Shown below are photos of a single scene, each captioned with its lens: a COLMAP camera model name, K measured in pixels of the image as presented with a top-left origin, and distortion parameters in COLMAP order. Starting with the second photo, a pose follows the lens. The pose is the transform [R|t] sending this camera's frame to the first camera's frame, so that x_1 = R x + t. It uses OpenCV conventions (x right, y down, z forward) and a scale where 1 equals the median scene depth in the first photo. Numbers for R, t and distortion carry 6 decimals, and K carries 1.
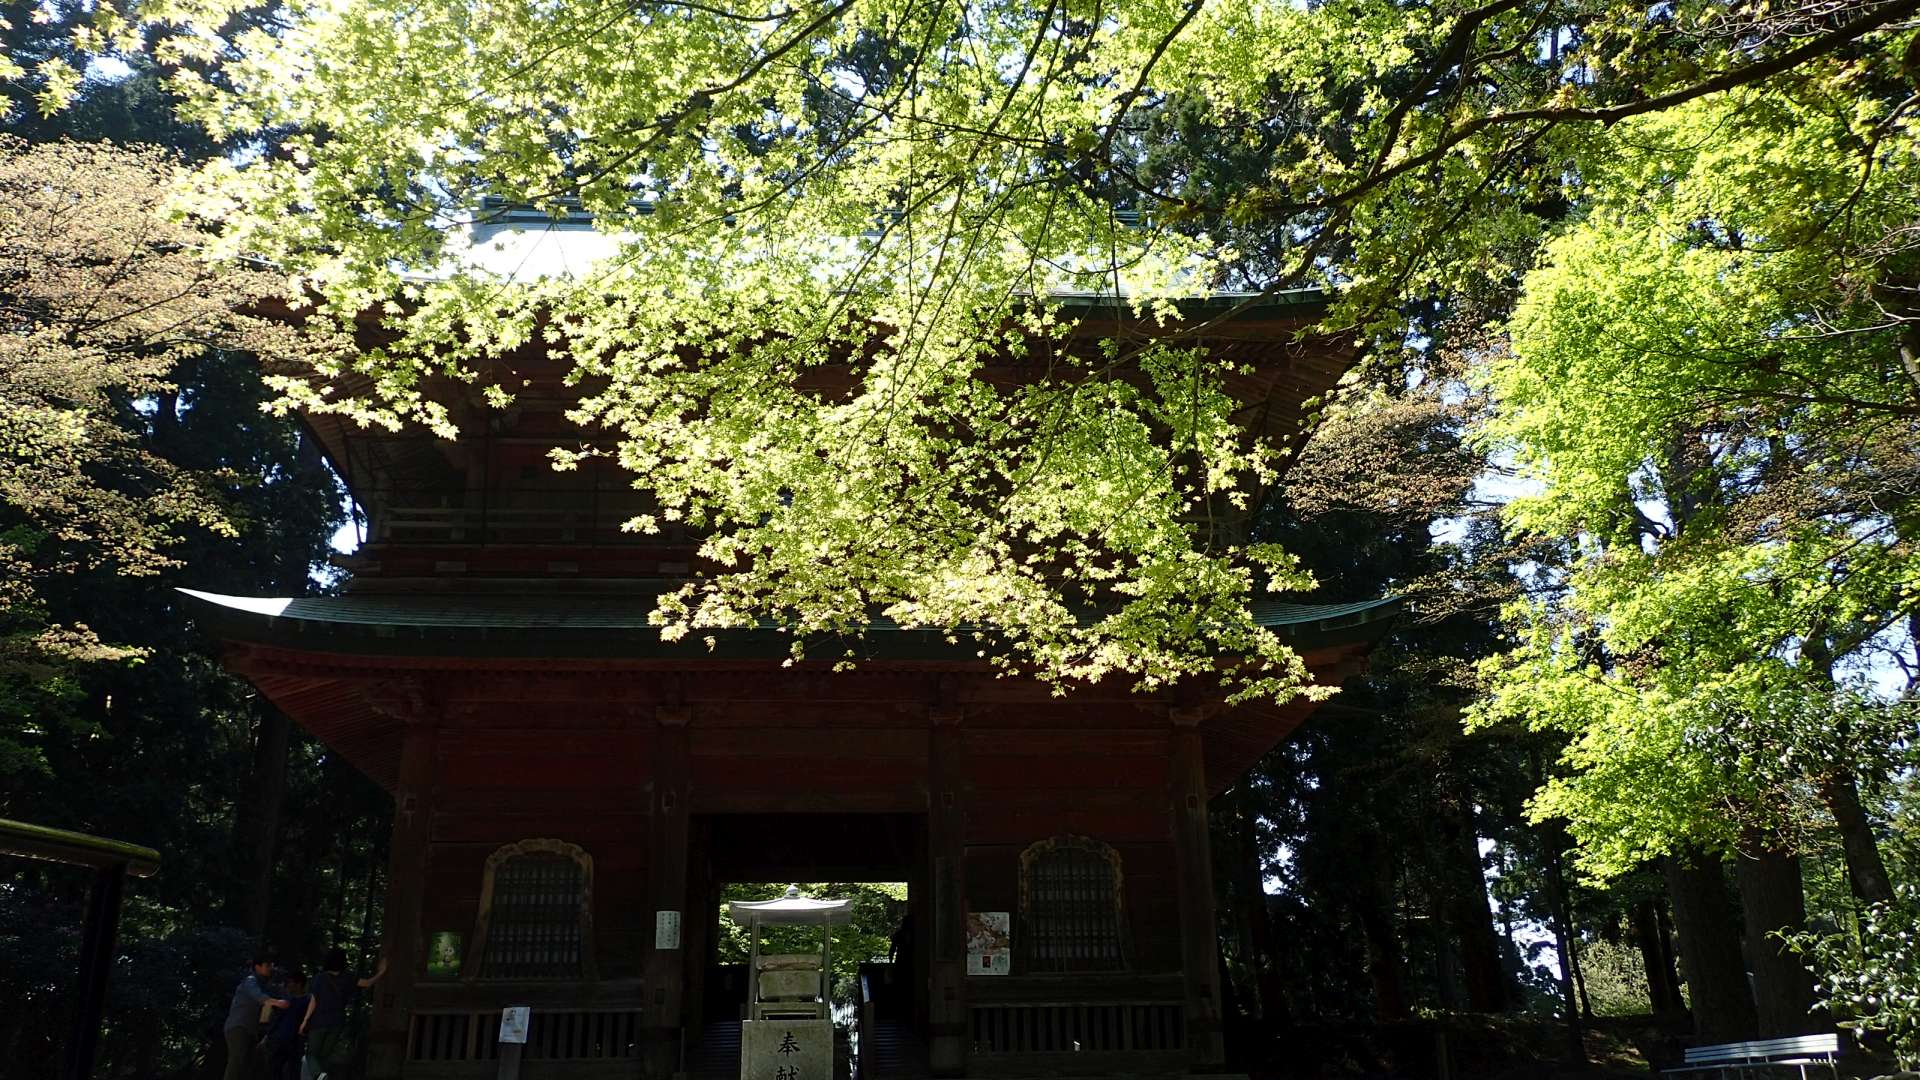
lens RADIAL K [[1651.4, 0, 960.0], [0, 1651.4, 540.0], [0, 0, 1]] dist [-0.007891, -0.014128]
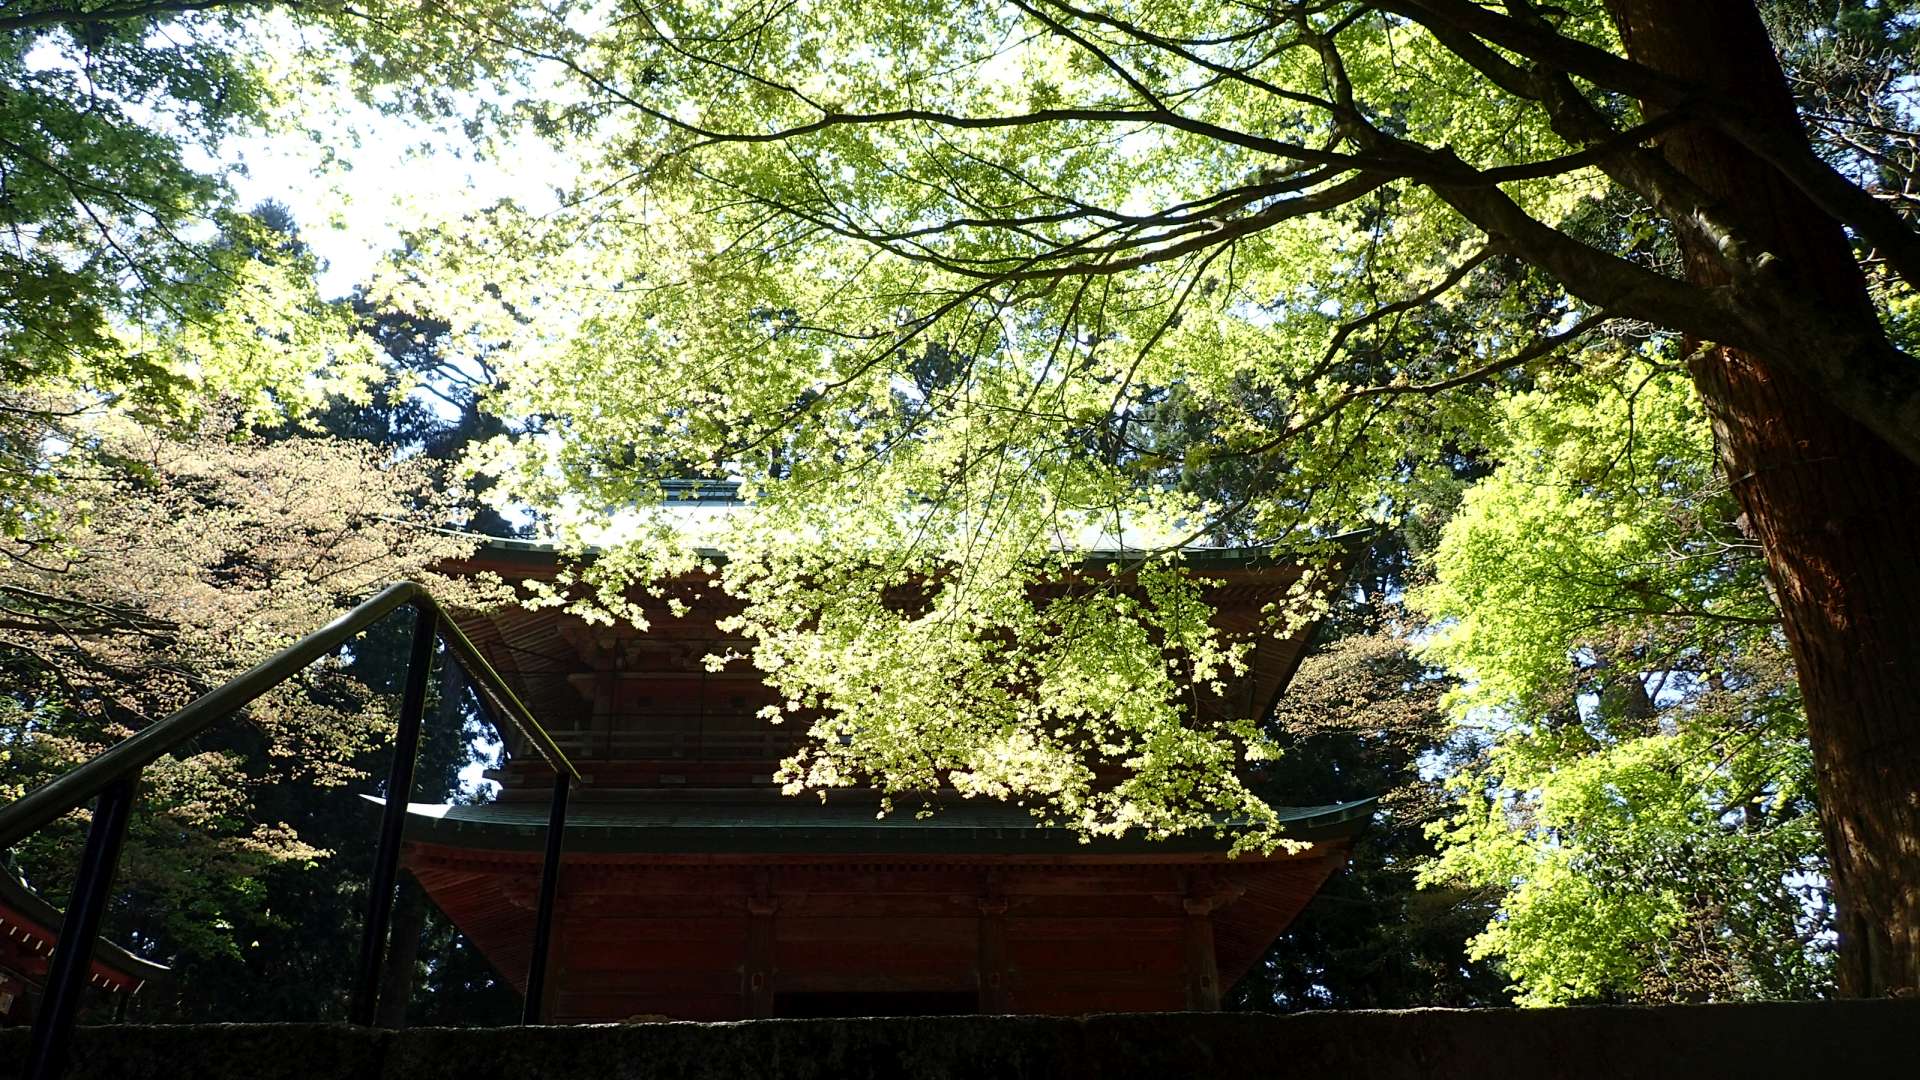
lens RADIAL K [[1416.1, 0, 960.0], [0, 1416.1, 540.0], [0, 0, 1]] dist [-0.046219, 0.000773]
pose [[0.999559, -0.013348, -0.026528, -0.005621], [0.008947, 0.987146, -0.159568, 0.033401], [0.028317, 0.159260, 0.986830, -0.114728]]
